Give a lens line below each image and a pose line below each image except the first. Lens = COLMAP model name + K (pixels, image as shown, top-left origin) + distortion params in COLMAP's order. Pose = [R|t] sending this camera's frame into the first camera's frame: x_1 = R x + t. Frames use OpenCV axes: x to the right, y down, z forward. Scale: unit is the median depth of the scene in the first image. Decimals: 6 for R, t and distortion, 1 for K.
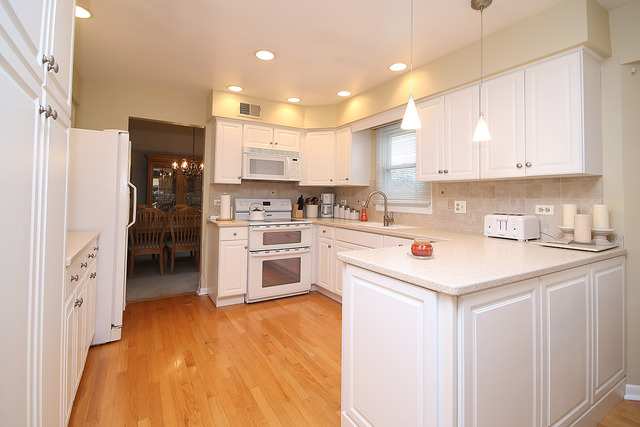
lens RADIAL K [[301.6, 0, 321.0], [0, 301.6, 193.7], [0, 0, 1]] dist [0.000406, 0.000031]
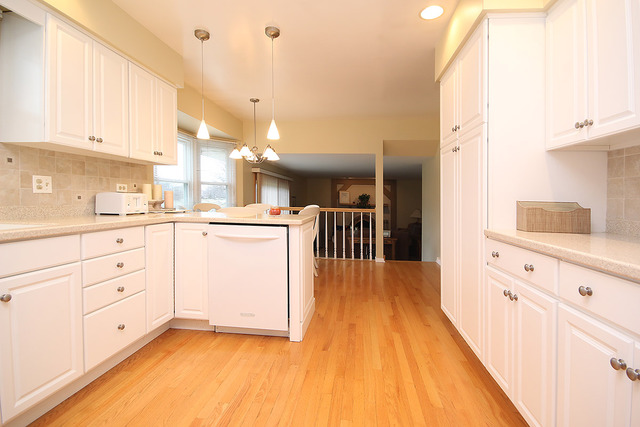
lens RADIAL K [[297.0, 0, 320.0], [0, 297.0, 213.5], [0, 0, 1]] dist [0.000326, -0.000078]
pose [[-0.784788, -0.064500, 0.616399, -0.506095], [-0.042328, 0.997826, 0.050521, 0.051400], [-0.618317, 0.013558, -0.785812, 1.204195]]
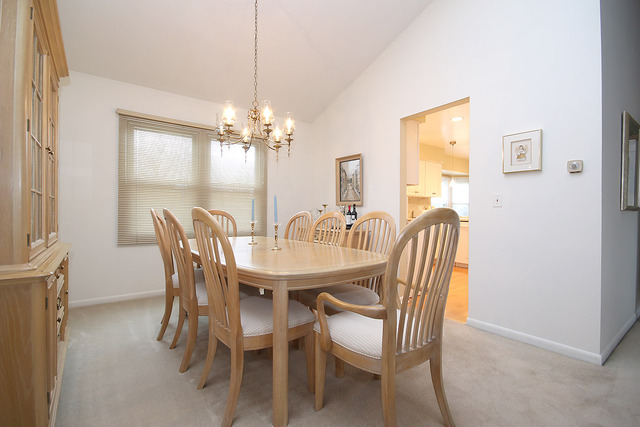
lens RADIAL K [[297.0, 0, 320.0], [0, 297.0, 213.5], [0, 0, 1]] dist [0.000326, -0.000078]
pose [[-0.100640, -0.026566, 0.994568, -1.807147], [-0.025323, 0.999388, 0.024132, 0.051557], [-0.994601, -0.022757, -0.101251, 1.946387]]
